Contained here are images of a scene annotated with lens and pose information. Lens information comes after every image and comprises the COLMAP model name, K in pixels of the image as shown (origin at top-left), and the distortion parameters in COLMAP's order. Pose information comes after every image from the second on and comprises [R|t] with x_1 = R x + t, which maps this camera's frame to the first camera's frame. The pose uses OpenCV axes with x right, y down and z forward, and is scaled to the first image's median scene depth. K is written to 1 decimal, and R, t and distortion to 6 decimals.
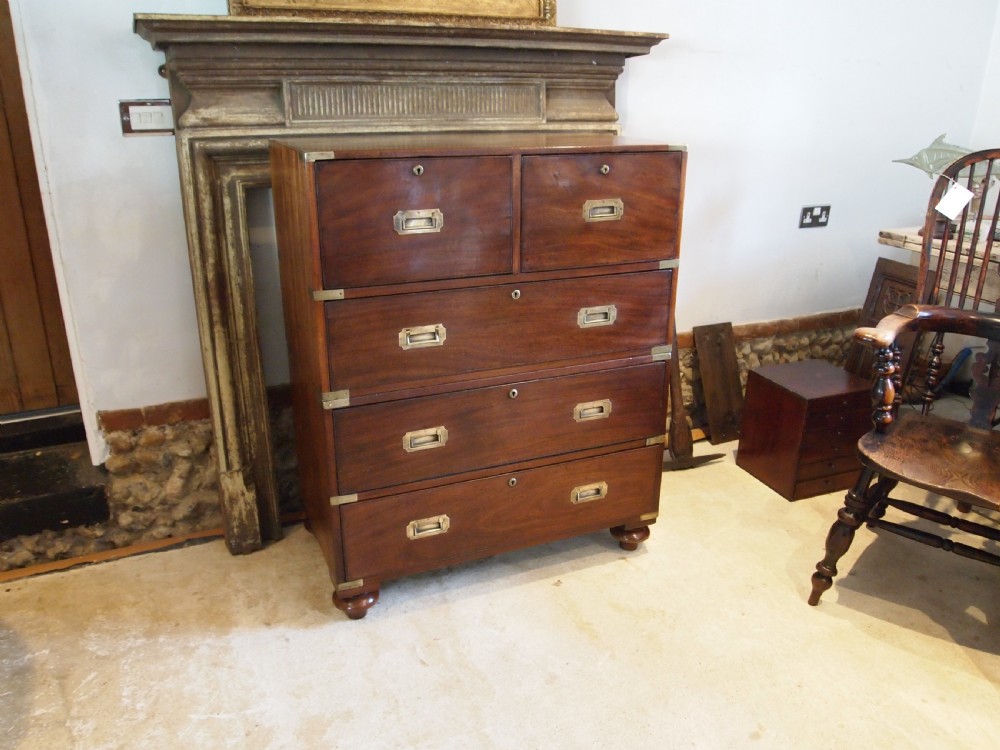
lens RADIAL K [[795.6, 0, 509.5], [0, 795.6, 384.7], [0, 0, 1]] dist [-0.050370, 0.003351]
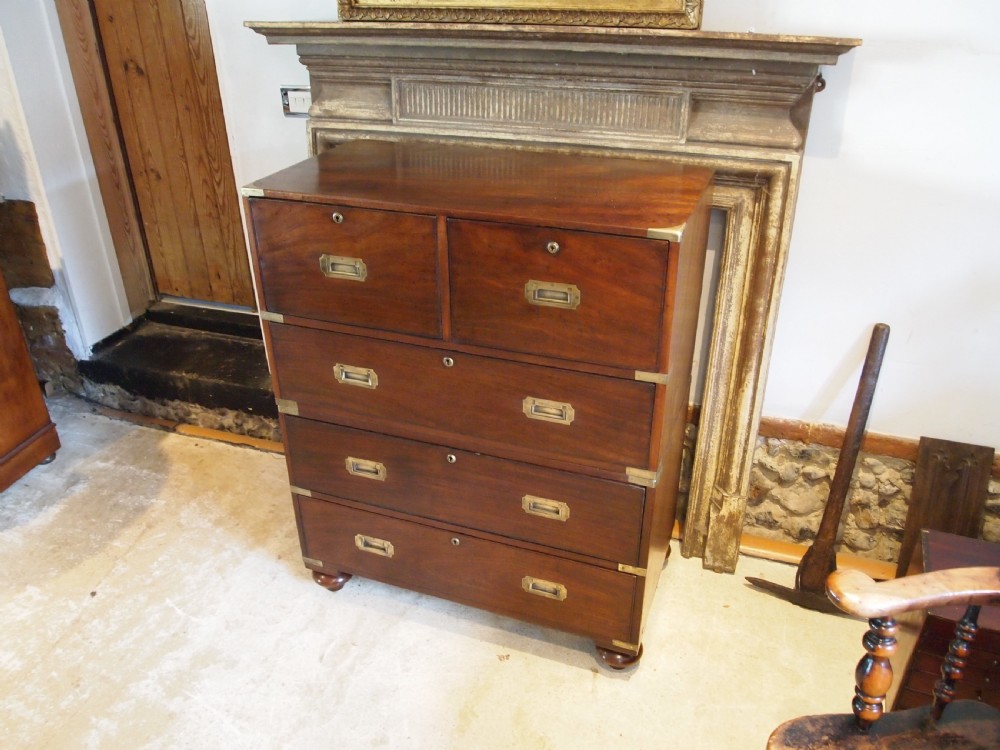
lens RADIAL K [[795.6, 0, 511.4], [0, 795.6, 382.9], [0, 0, 1]] dist [-0.050370, 0.003351]
pose [[0.721028, 0.327046, -0.610868, 0.558346], [-0.234046, 0.944740, 0.229541, -0.283869], [0.652182, -0.022534, 0.757728, 0.326264]]
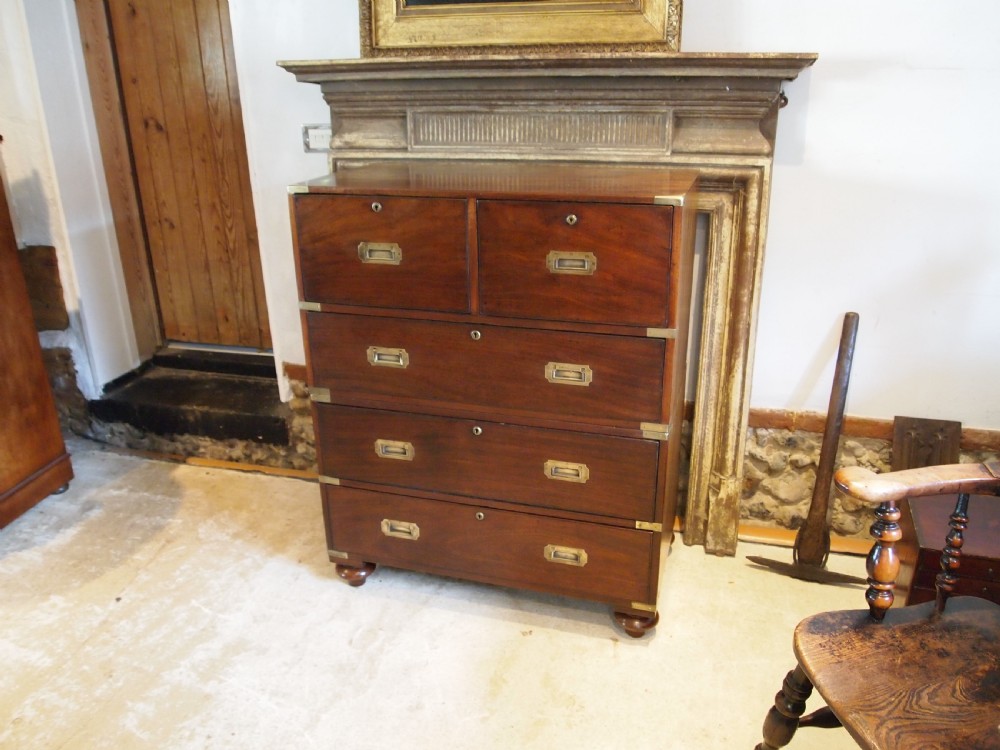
lens RADIAL K [[795.6, 0, 509.2], [0, 795.6, 382.9], [0, 0, 1]] dist [-0.050370, 0.003351]
pose [[0.758161, 0.223989, -0.612390, 0.601805], [-0.210450, 0.972946, 0.095322, -0.143423], [0.617173, 0.056608, 0.784788, 0.218527]]
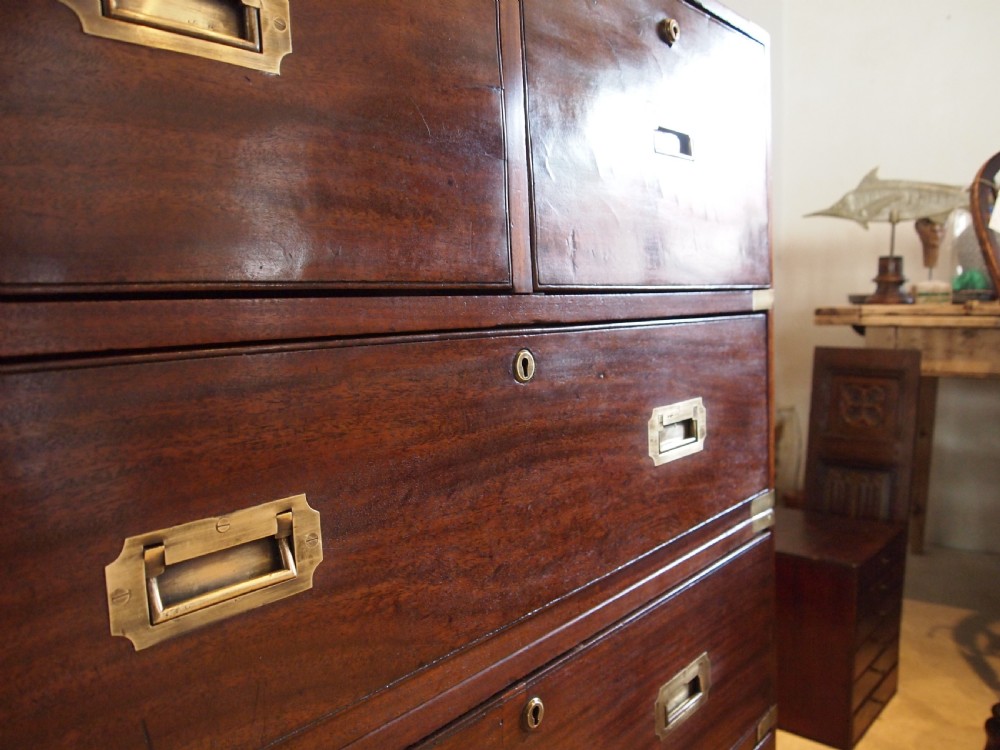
lens RADIAL K [[795.6, 0, 514.4], [0, 795.6, 379.6], [0, 0, 1]] dist [-0.050370, 0.003351]
pose [[0.890955, -0.082373, 0.446559, -0.113231], [0.201095, 0.953294, -0.225371, -0.039299], [-0.407137, 0.290596, 0.865906, 0.676674]]
